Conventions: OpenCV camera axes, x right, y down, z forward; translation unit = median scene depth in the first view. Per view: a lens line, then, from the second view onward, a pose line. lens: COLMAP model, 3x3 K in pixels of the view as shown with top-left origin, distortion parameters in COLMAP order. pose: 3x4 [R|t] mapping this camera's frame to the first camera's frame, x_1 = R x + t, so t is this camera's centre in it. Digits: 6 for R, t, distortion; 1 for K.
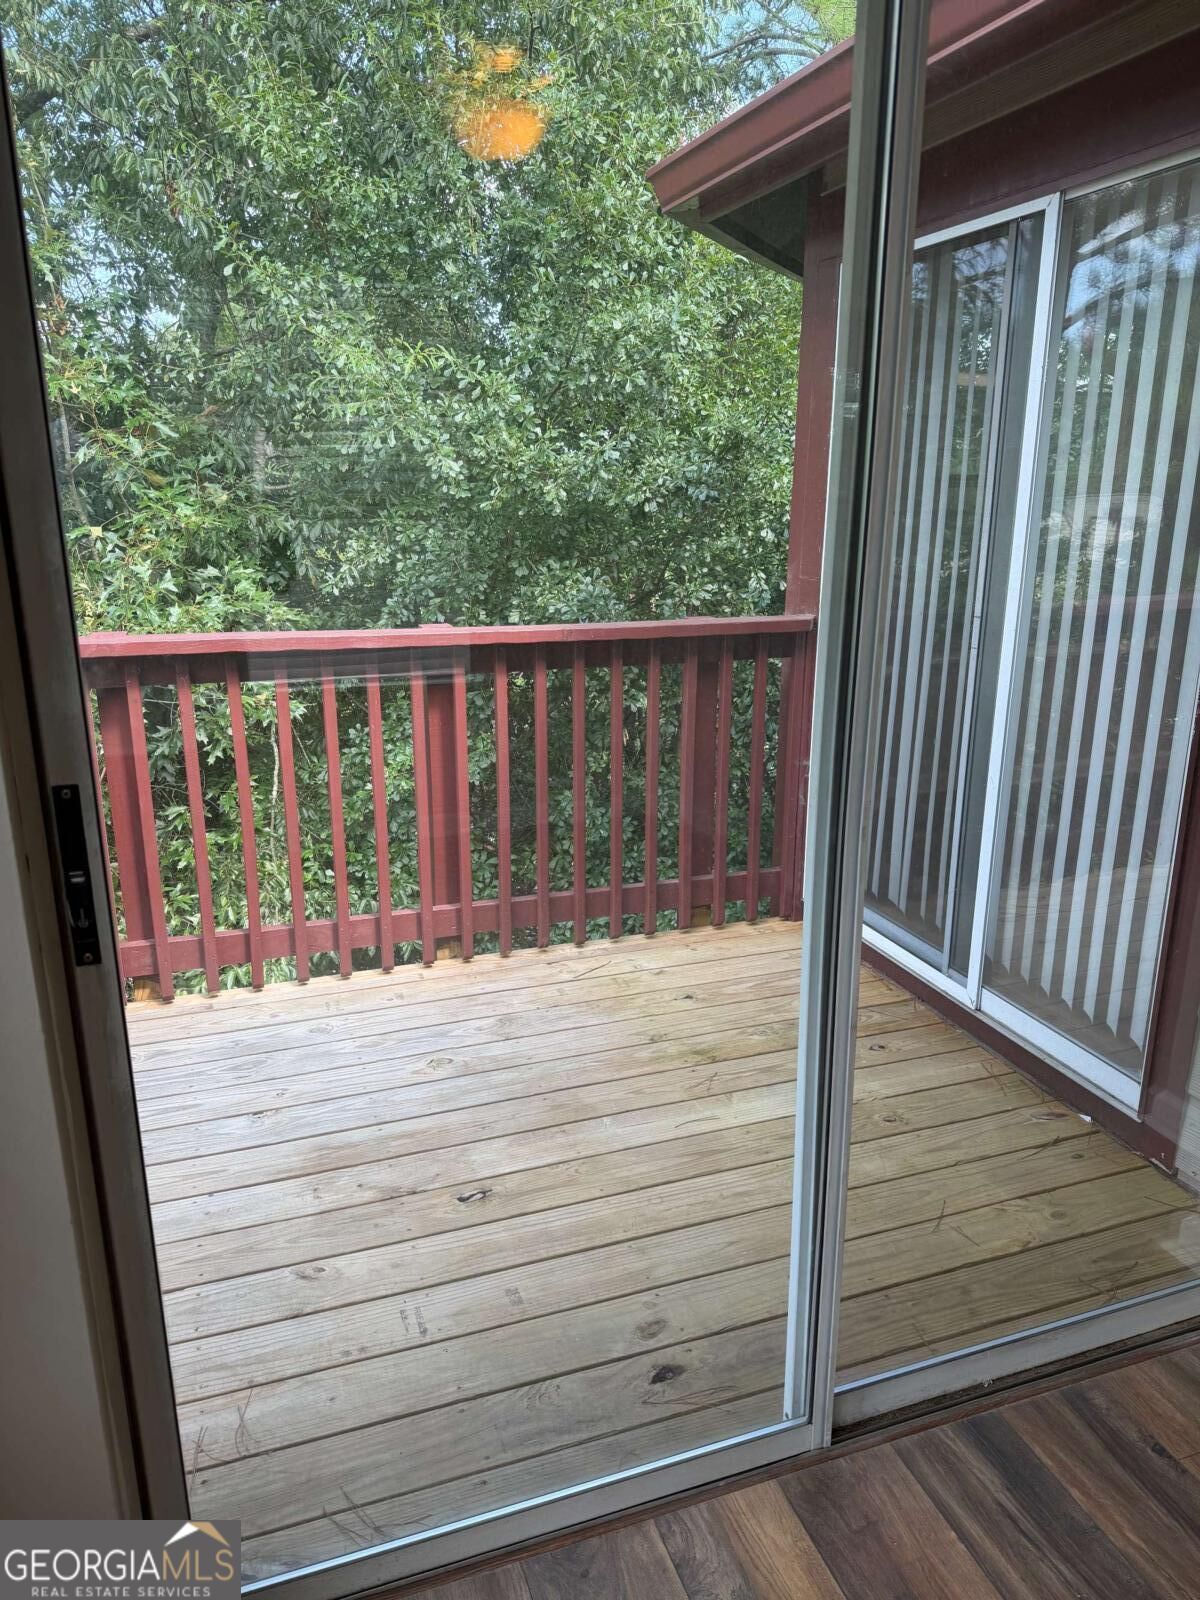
lens RADIAL K [[1151.9, 0, 600.0], [0, 1151.9, 800.0], [0, 0, 1]] dist [0.104027, -0.141778]
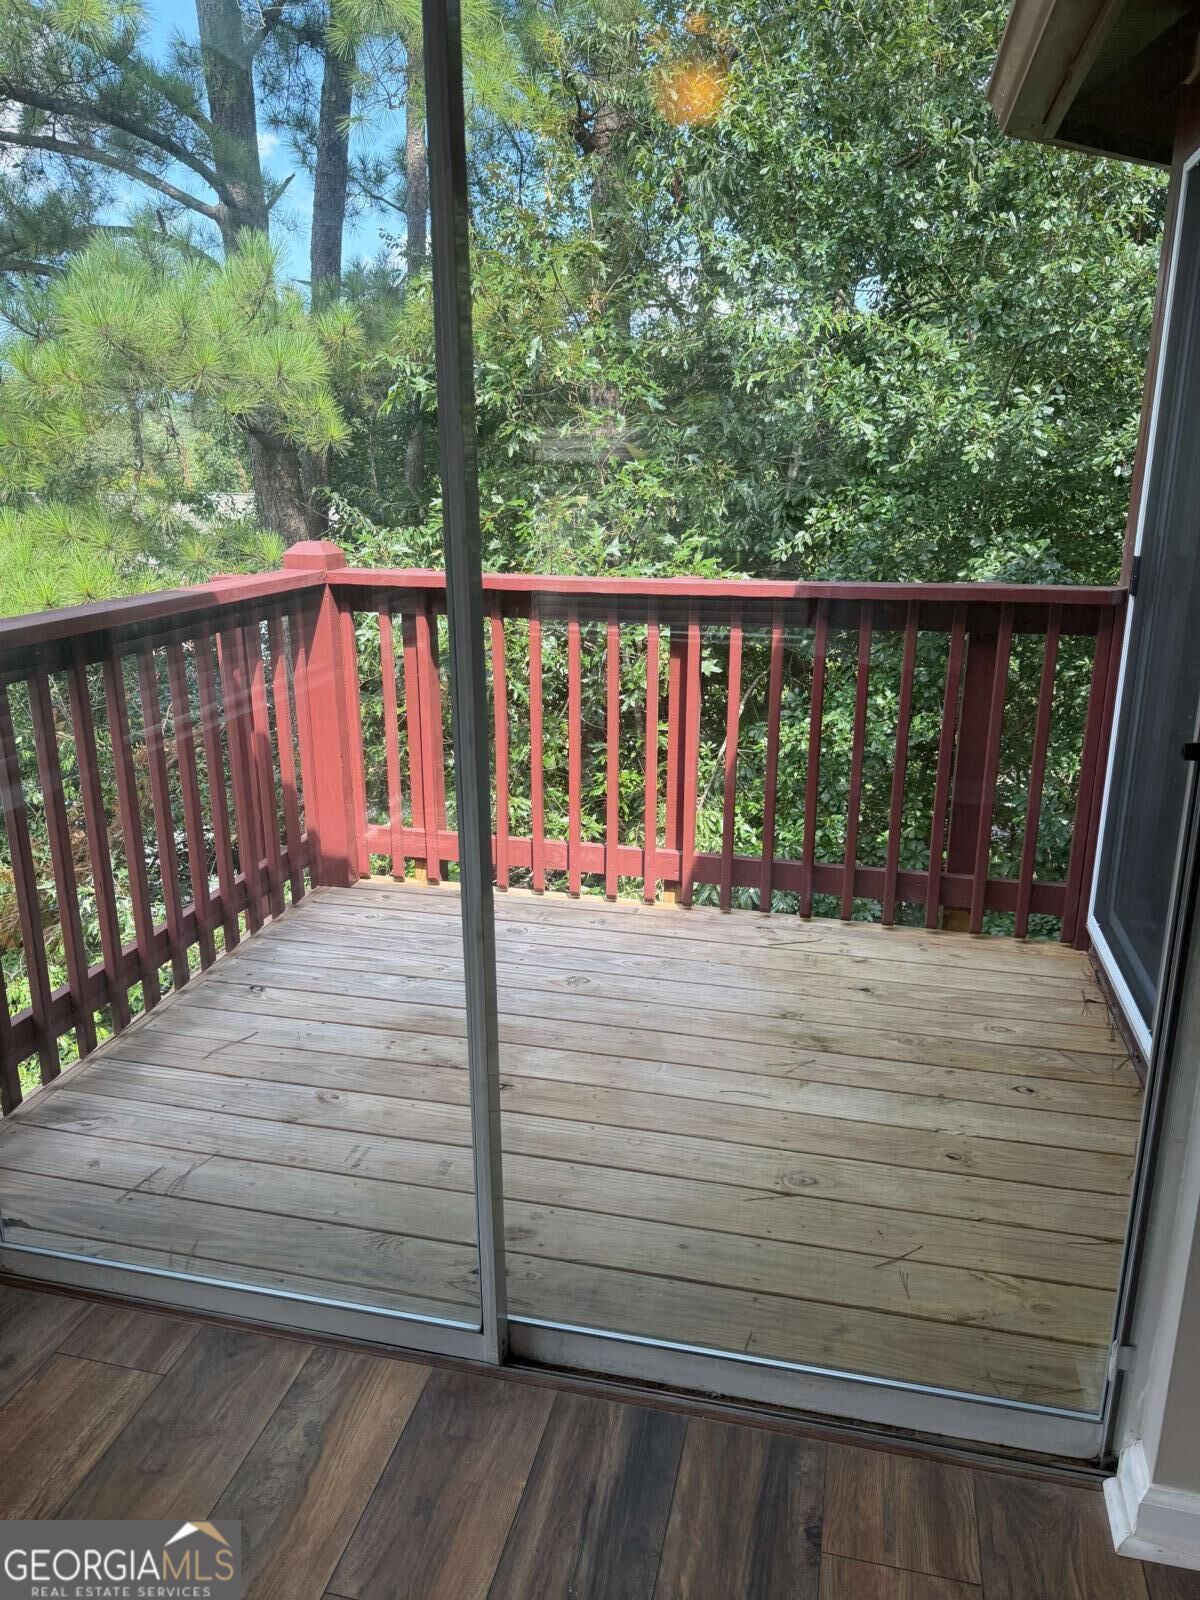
lens RADIAL K [[1151.9, 0, 600.0], [0, 1151.9, 800.0], [0, 0, 1]] dist [0.104027, -0.141778]
pose [[0.837682, 0.156362, -0.523297, 0.414429], [-0.149345, 0.987203, 0.055910, -0.001555], [0.525343, 0.031317, 0.850314, 0.095917]]
